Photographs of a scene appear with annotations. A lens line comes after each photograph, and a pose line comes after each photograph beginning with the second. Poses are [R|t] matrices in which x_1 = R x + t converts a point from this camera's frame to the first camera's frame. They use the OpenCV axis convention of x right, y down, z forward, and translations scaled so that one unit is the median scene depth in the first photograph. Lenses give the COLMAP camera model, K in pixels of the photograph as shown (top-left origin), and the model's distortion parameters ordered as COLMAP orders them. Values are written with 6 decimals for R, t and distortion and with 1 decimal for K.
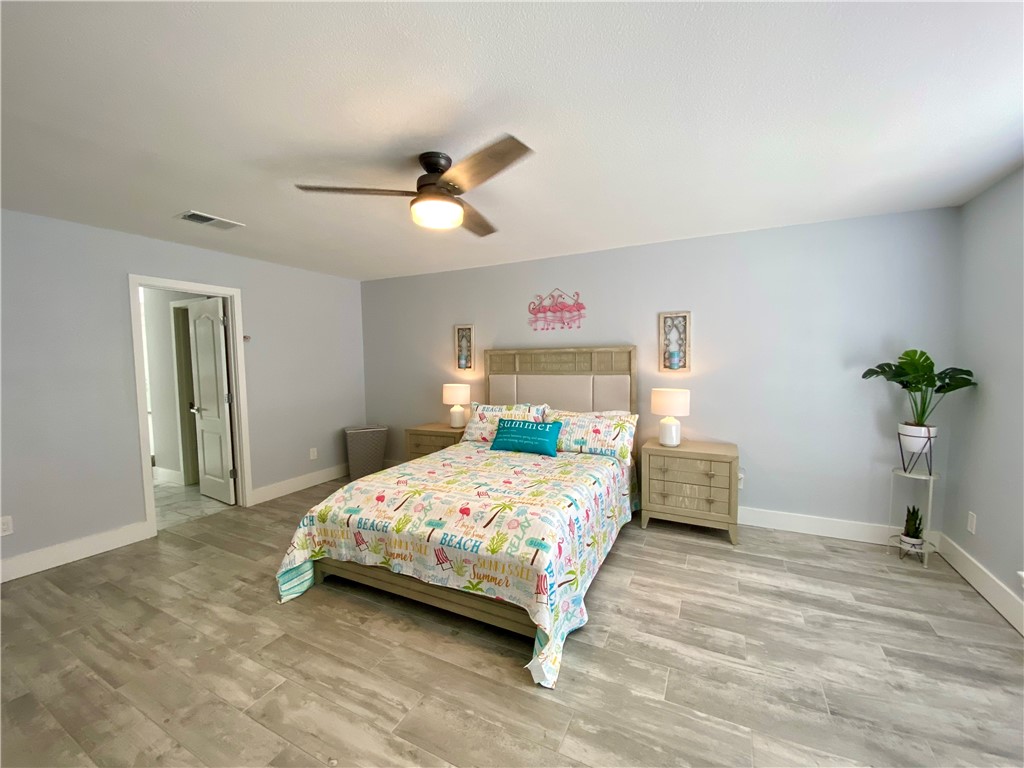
lens RADIAL K [[415.3, 0, 512.0], [0, 415.3, 384.0], [0, 0, 1]] dist [0.077950, -0.042347]
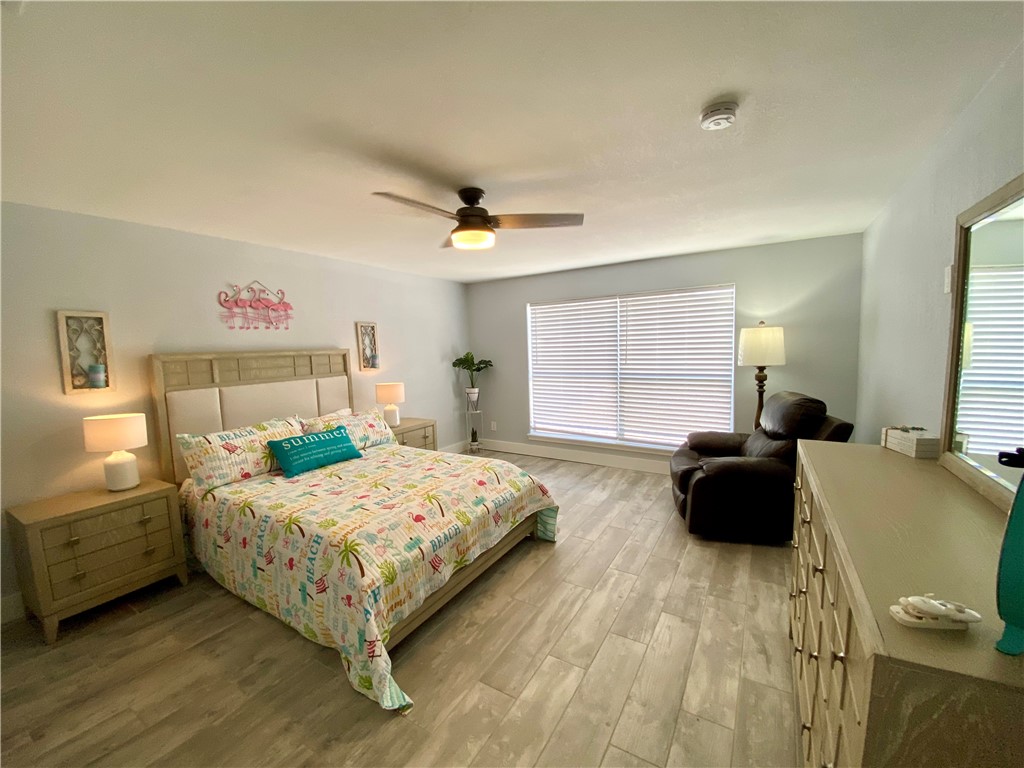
lens RADIAL K [[413.3, 0, 512.0], [0, 413.3, 384.0], [0, 0, 1]] dist [0.012172, -0.018913]
pose [[0.065337, -0.071338, 0.995310, -0.774517], [0.105825, 0.992312, 0.064176, -0.023515], [-0.992236, 0.101136, 0.072384, 0.492345]]
